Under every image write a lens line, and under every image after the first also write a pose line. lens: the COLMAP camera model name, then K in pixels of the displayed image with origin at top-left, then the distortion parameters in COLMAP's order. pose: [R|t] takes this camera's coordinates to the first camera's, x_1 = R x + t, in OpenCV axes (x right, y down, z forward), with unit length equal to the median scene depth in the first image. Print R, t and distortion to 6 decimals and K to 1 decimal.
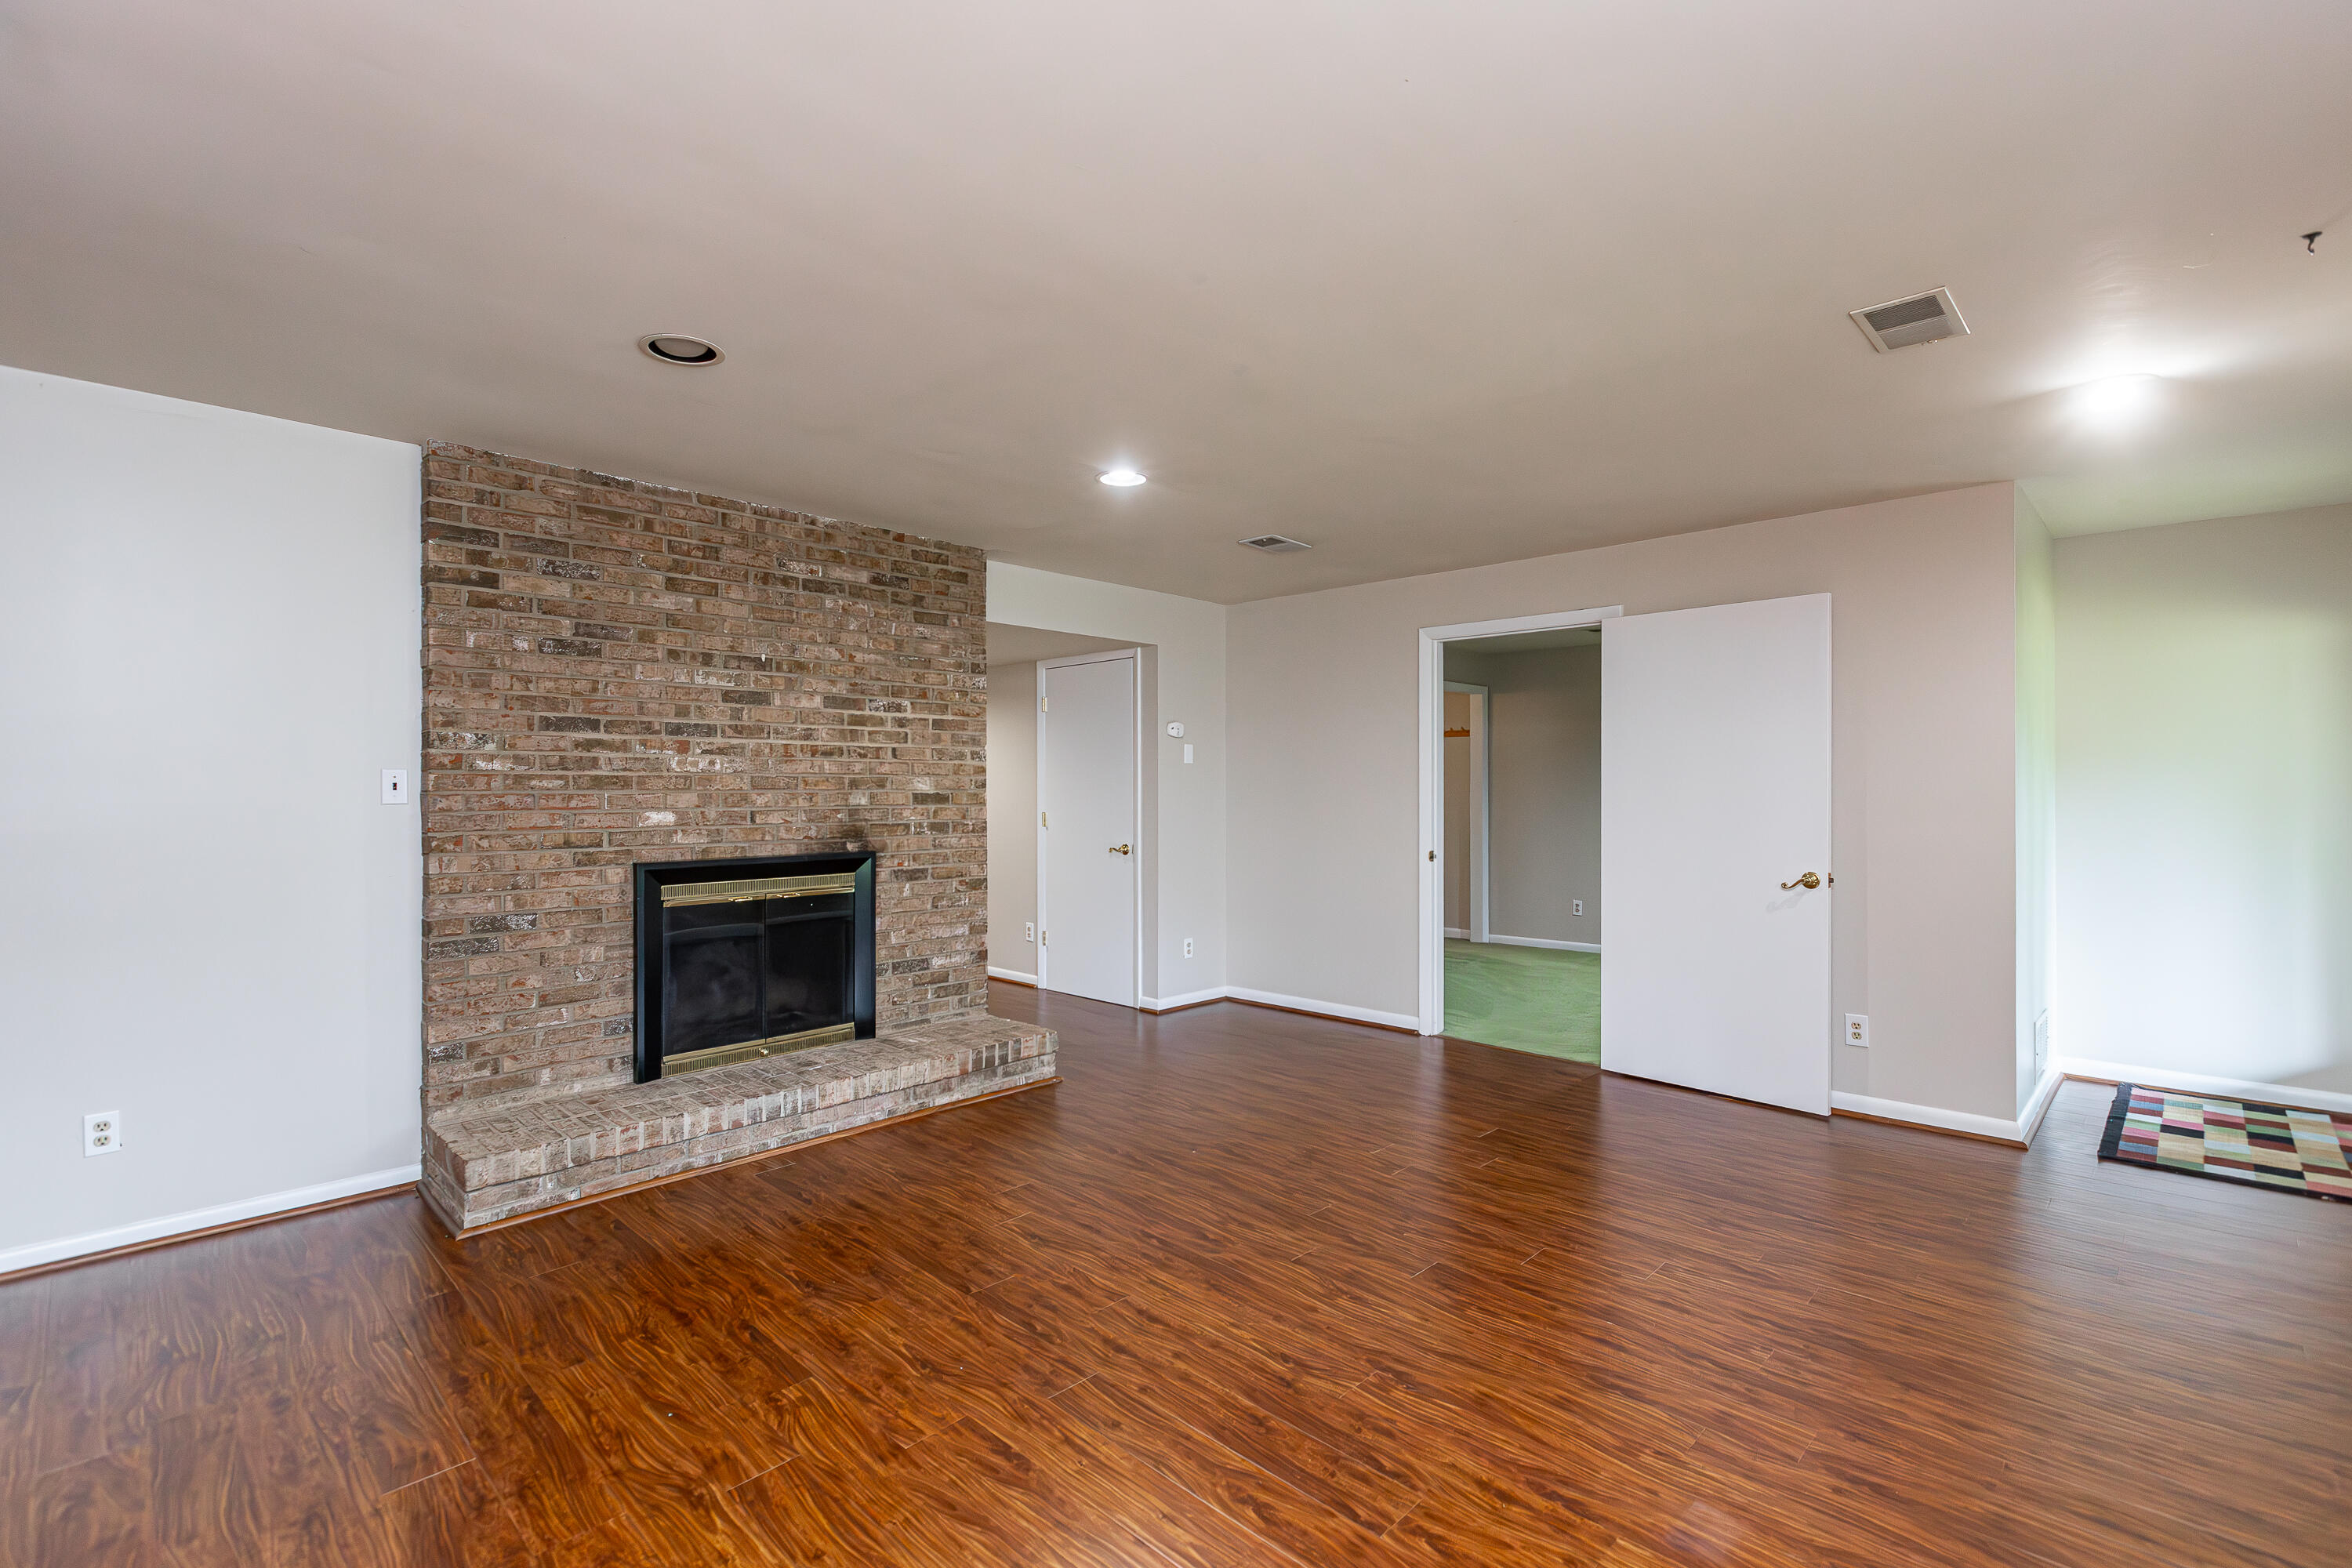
lens RADIAL K [[1070.8, 0, 1173.9], [0, 1070.8, 785.9], [0, 0, 1]] dist [0.009944, 0.000247]
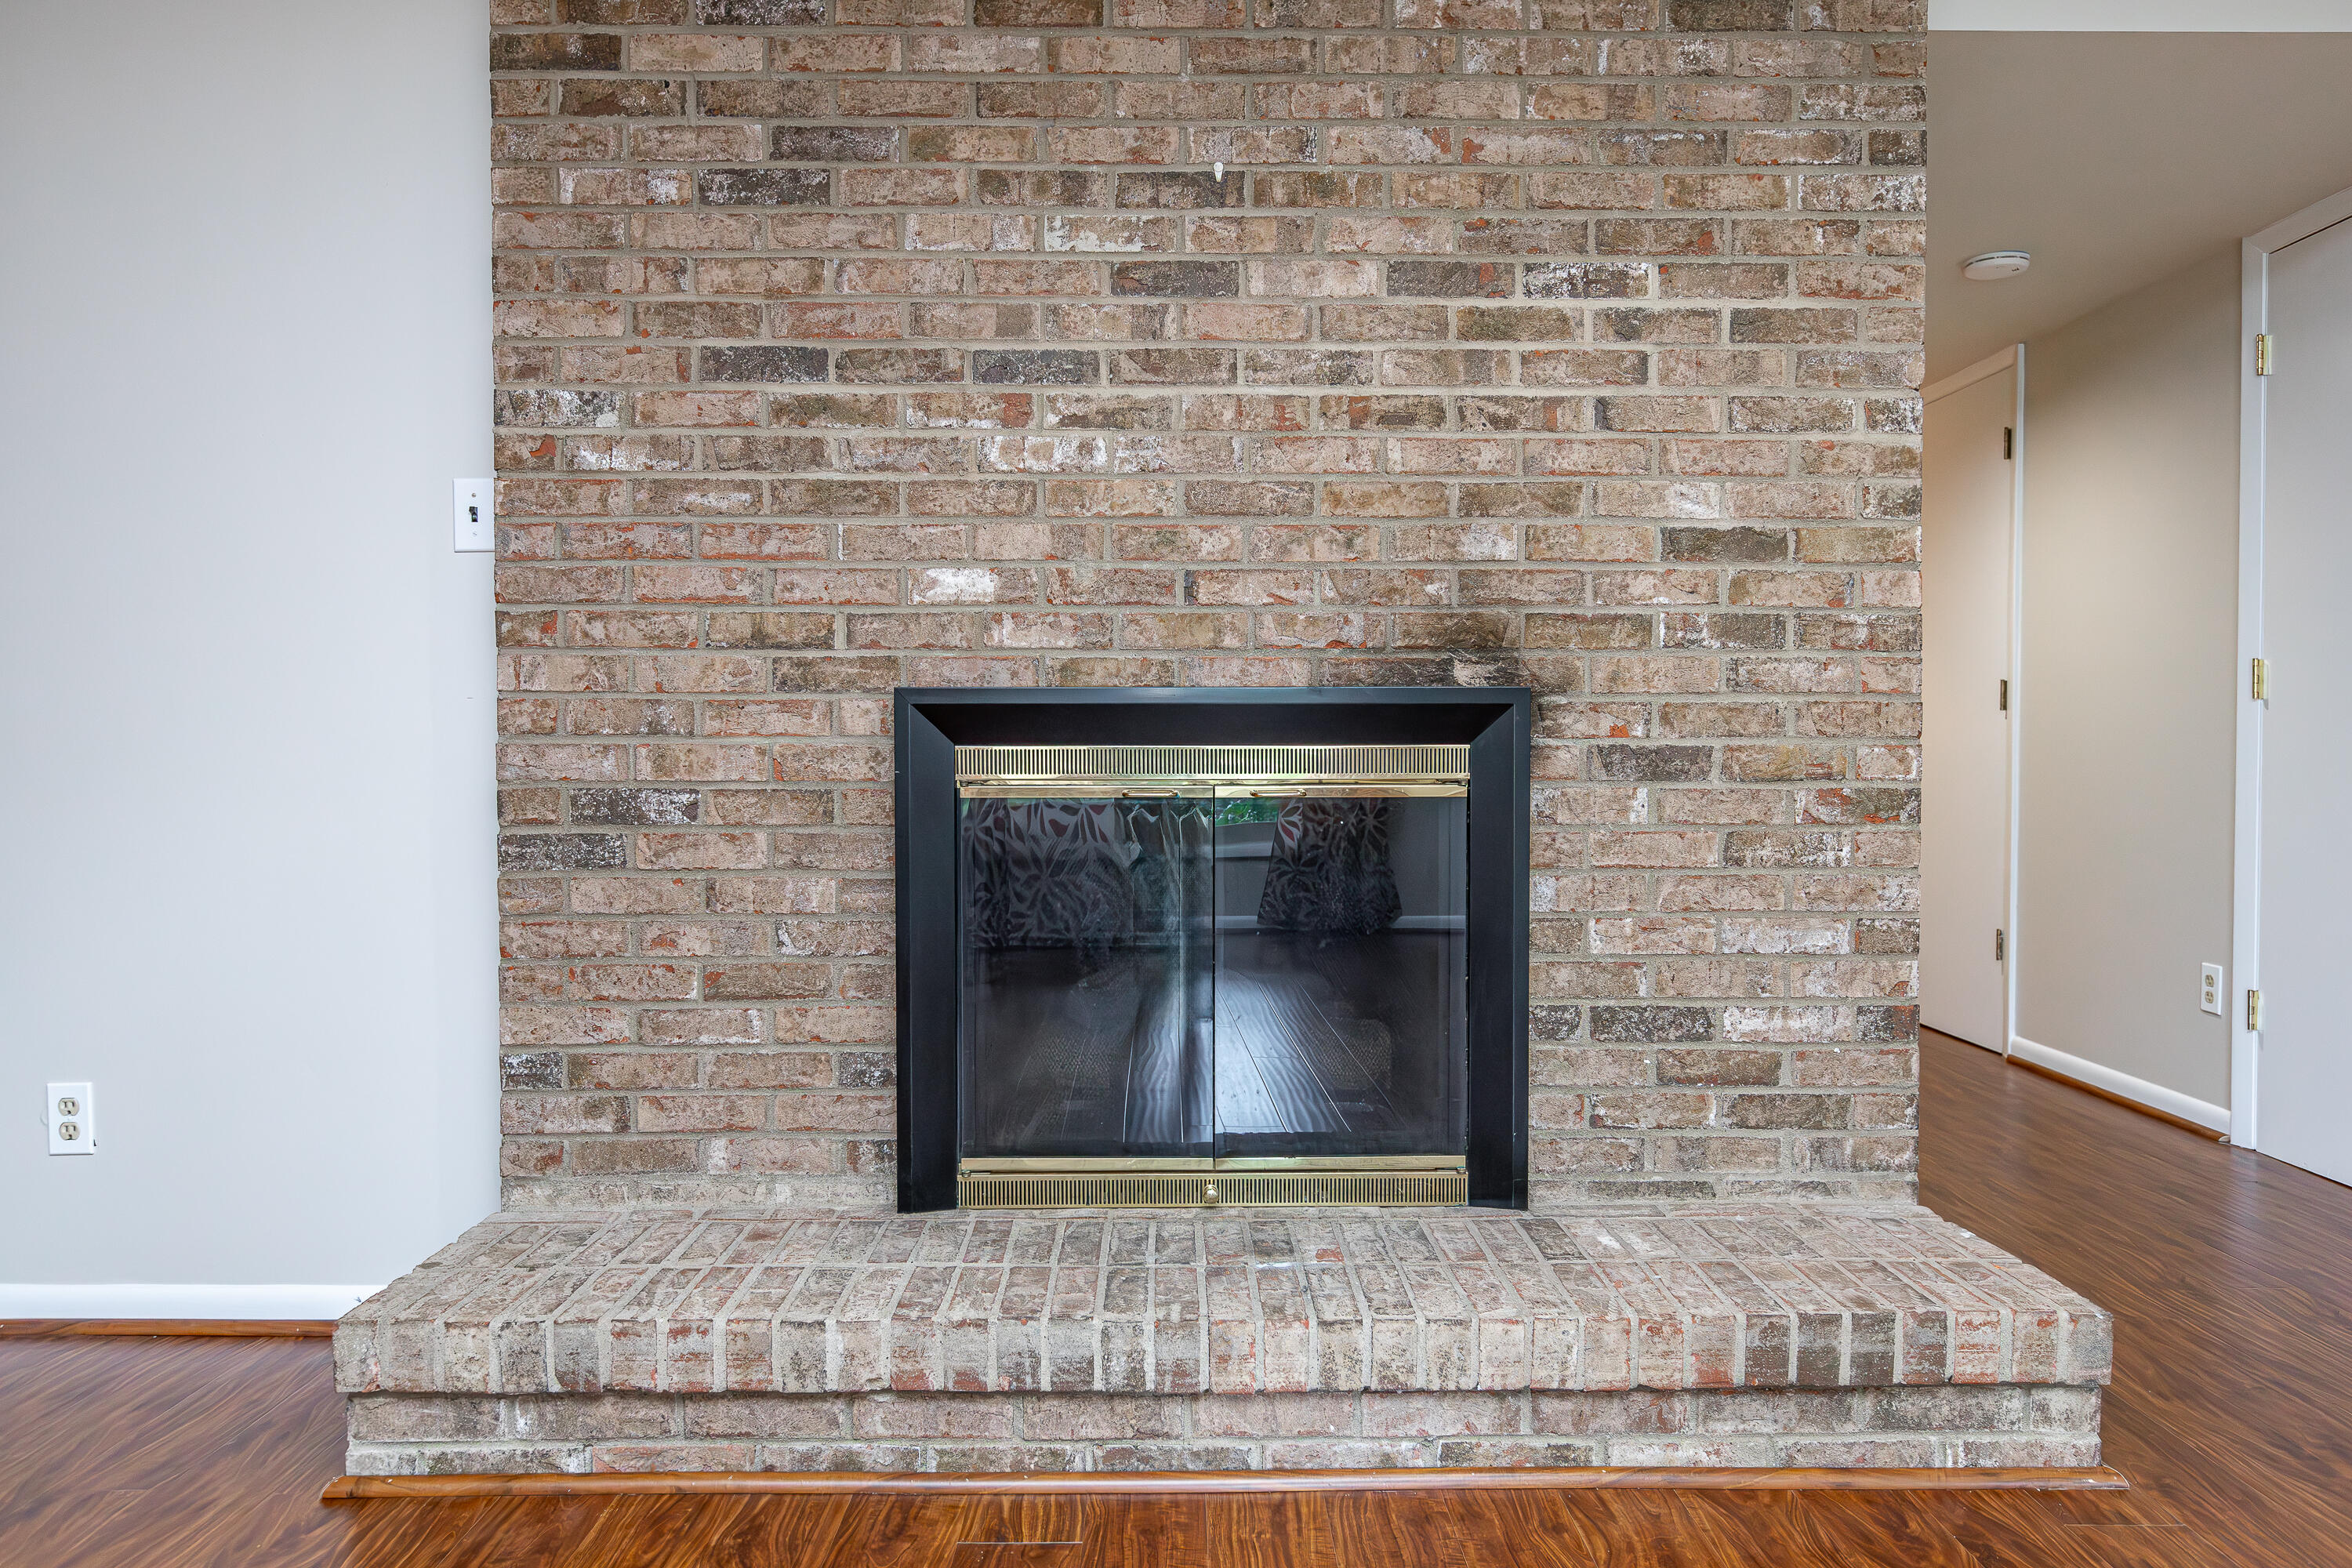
lens RADIAL K [[1639.8, 0, 1177.4], [0, 1639.8, 781.9], [0, 0, 1]] dist [0.002394, -0.003146]
pose [[0.698026, 0.018018, -0.715846, 0.031087], [-0.000805, 0.999702, 0.024379, 0.083650], [0.716072, -0.016441, 0.697832, 0.567766]]
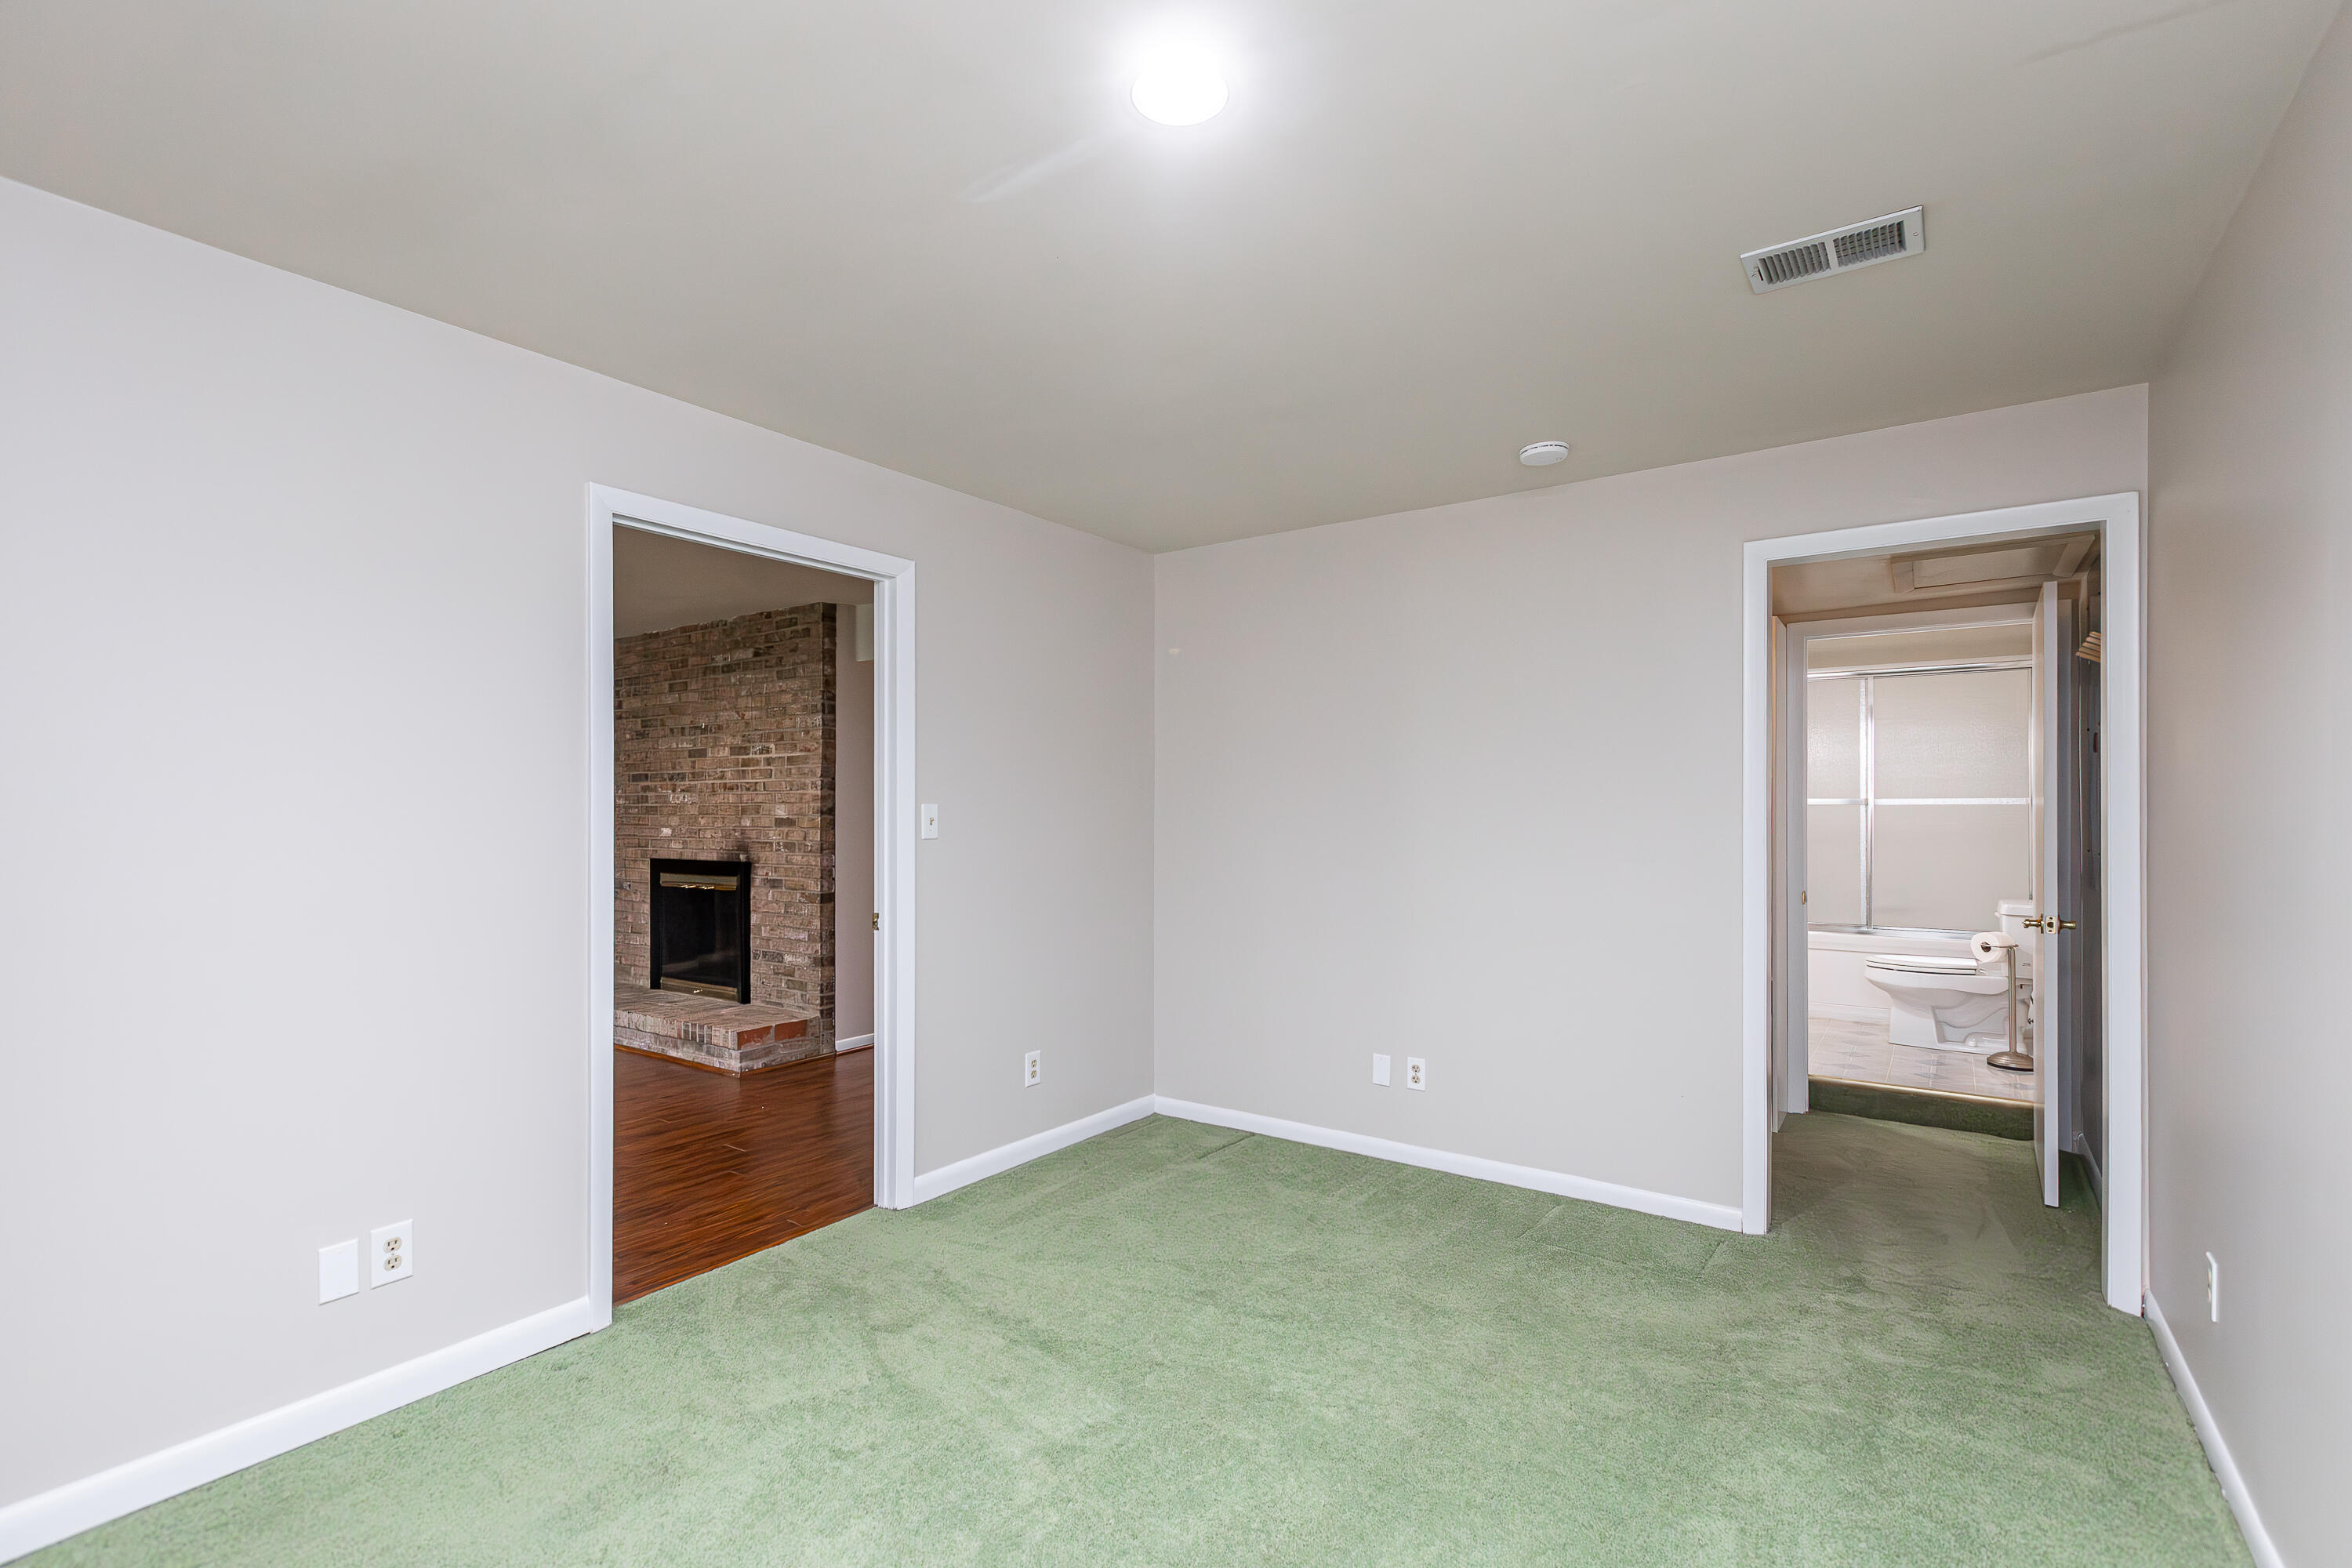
lens RADIAL K [[1070.8, 0, 1168.3], [0, 1070.8, 808.5], [0, 0, 1]] dist [0.009944, 0.000247]
pose [[0.150711, -0.005874, -0.988560, 1.159329], [-0.000185, 0.999982, -0.005970, 0.003759], [0.988578, 0.001082, 0.150707, 1.391212]]
